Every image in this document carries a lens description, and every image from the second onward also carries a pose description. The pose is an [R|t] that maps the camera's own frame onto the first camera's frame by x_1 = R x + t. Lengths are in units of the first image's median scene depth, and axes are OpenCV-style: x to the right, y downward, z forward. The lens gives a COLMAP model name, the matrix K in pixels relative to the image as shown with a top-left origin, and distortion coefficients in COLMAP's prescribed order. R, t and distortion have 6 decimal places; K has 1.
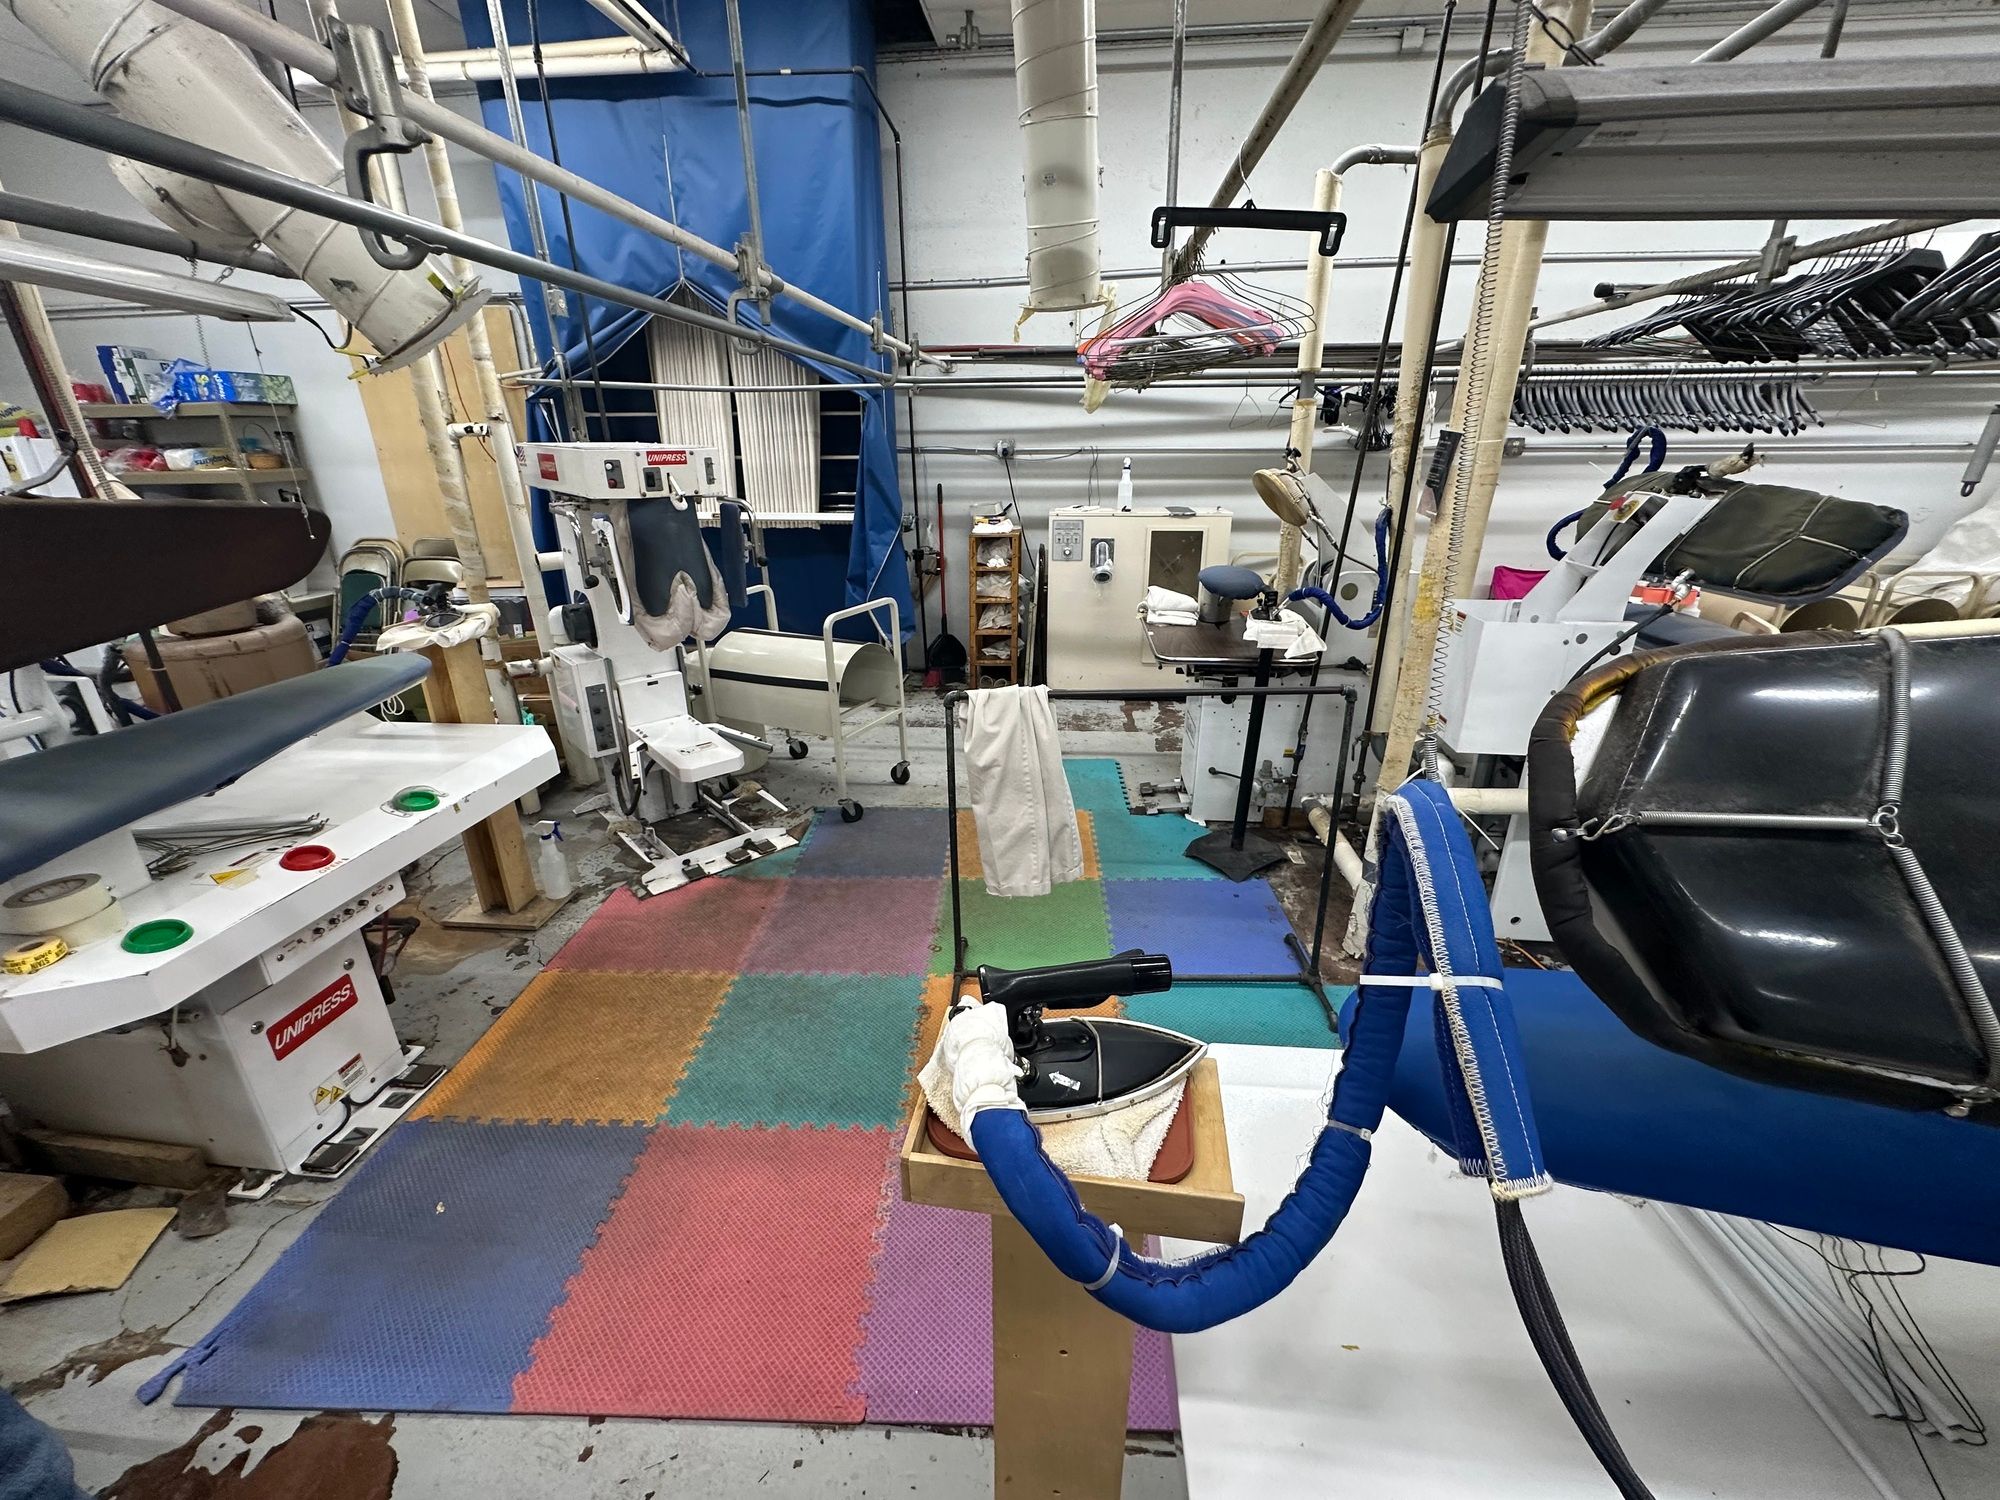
lens RADIAL K [[789.8, 0, 997.9], [0, 789.8, 753.9], [0, 0, 1]] dist [-0.001163, 0.000014]
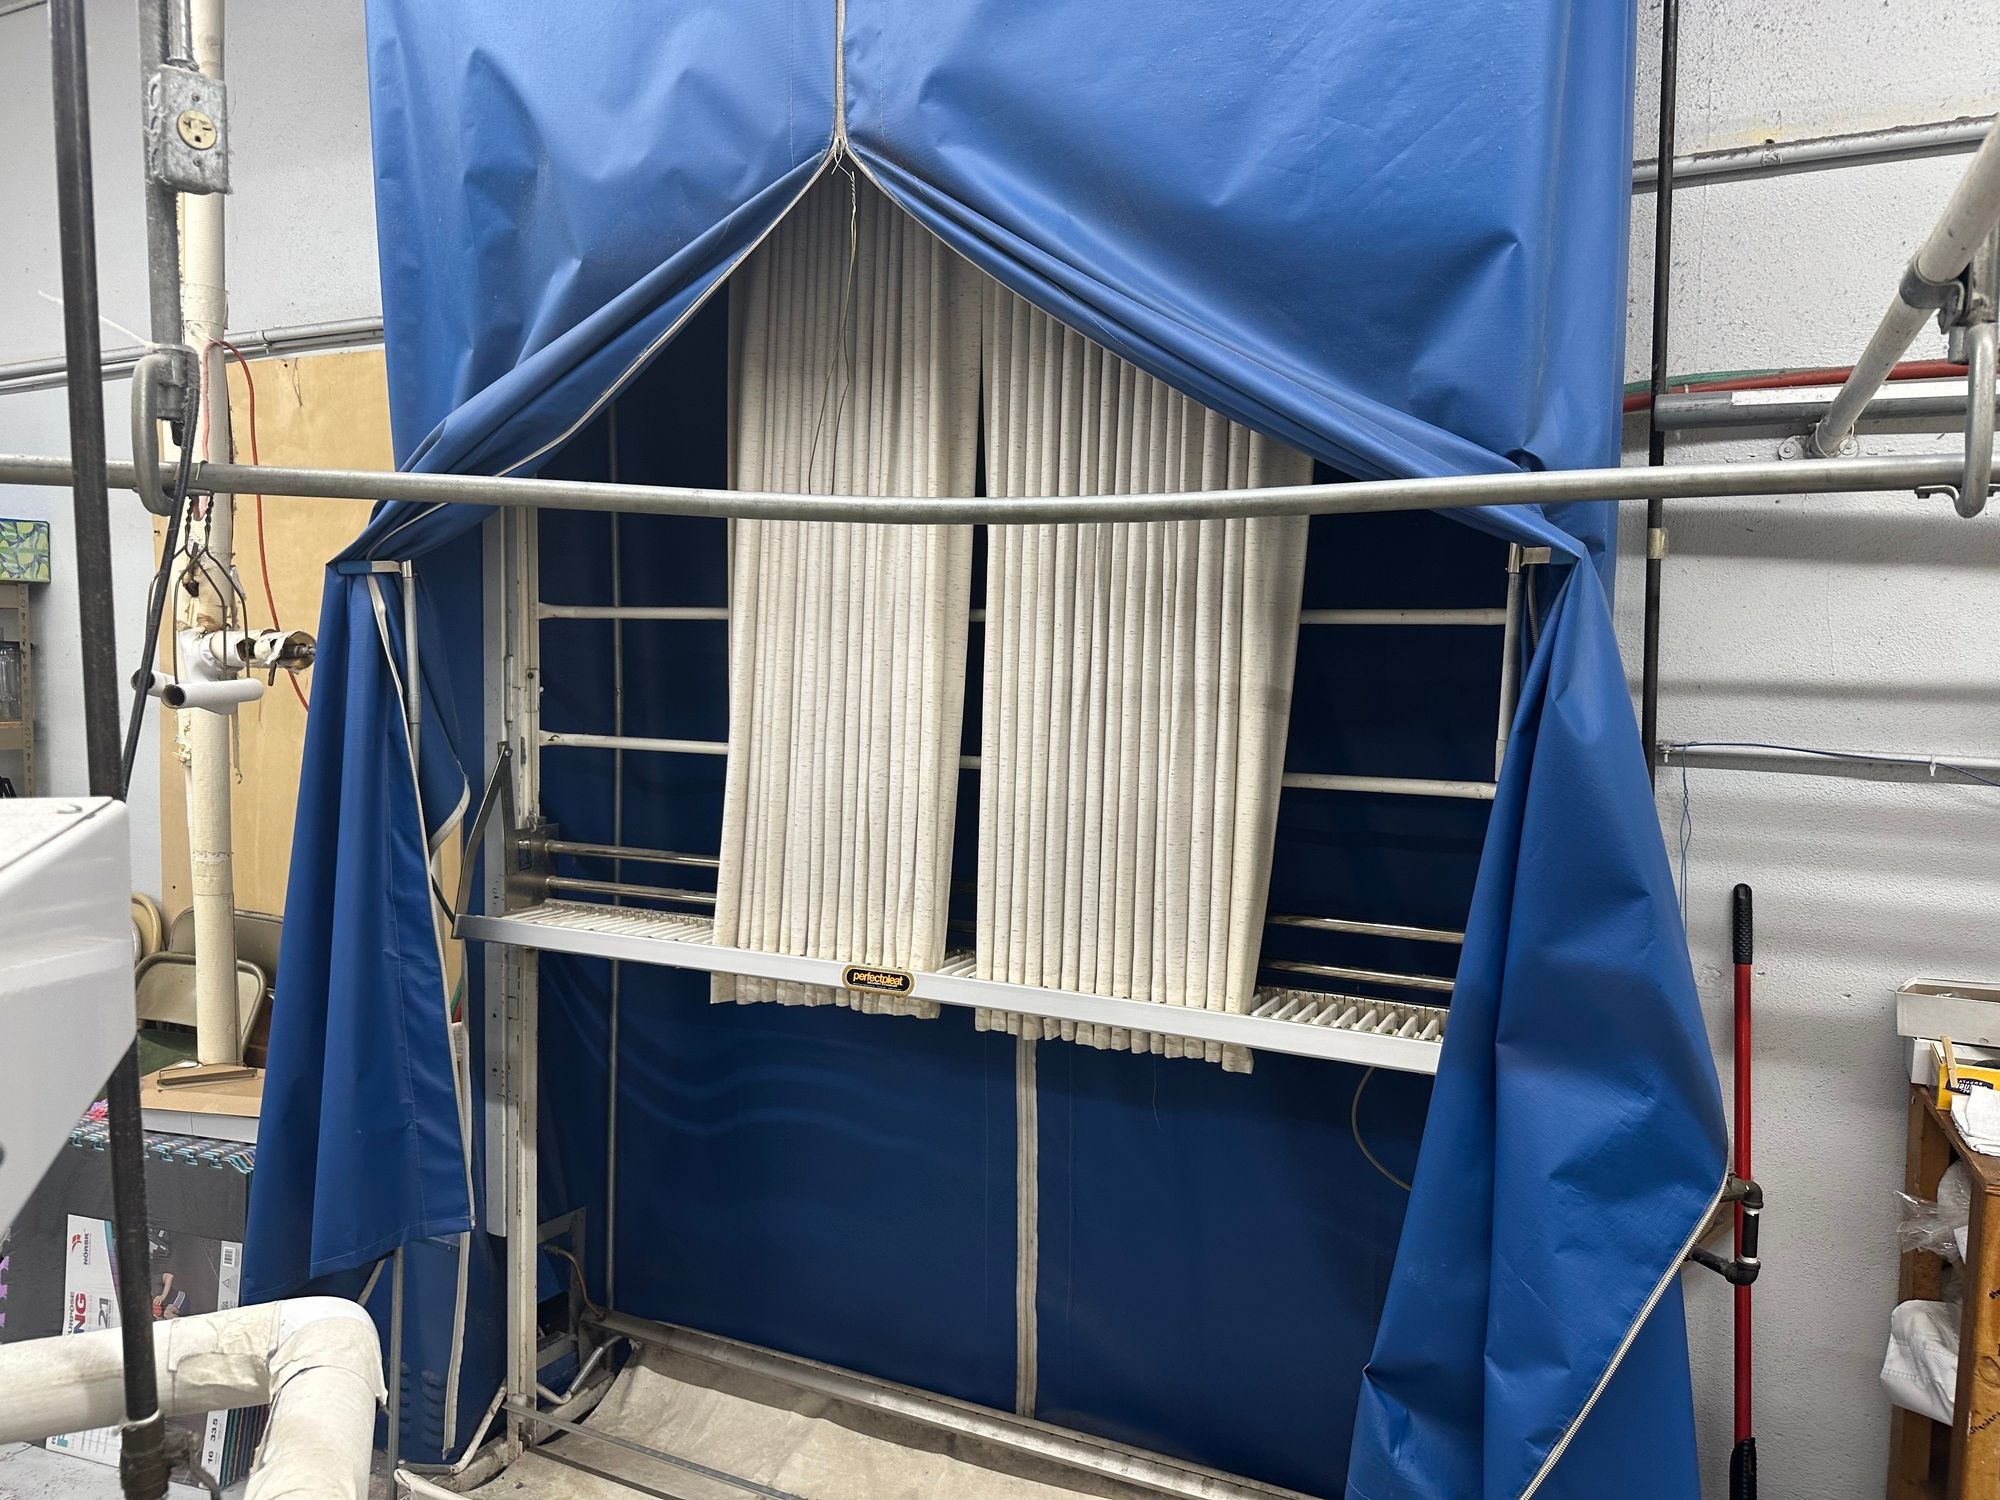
lens RADIAL K [[1434.2, 0, 1007.3], [0, 1434.2, 761.3], [0, 0, 1]] dist [0.000889, 0.000040]
pose [[0.938402, 0.039631, -0.343267, -0.149657], [-0.145748, 0.946106, -0.289207, -0.235640], [0.313305, 0.321422, 0.893604, 0.564989]]
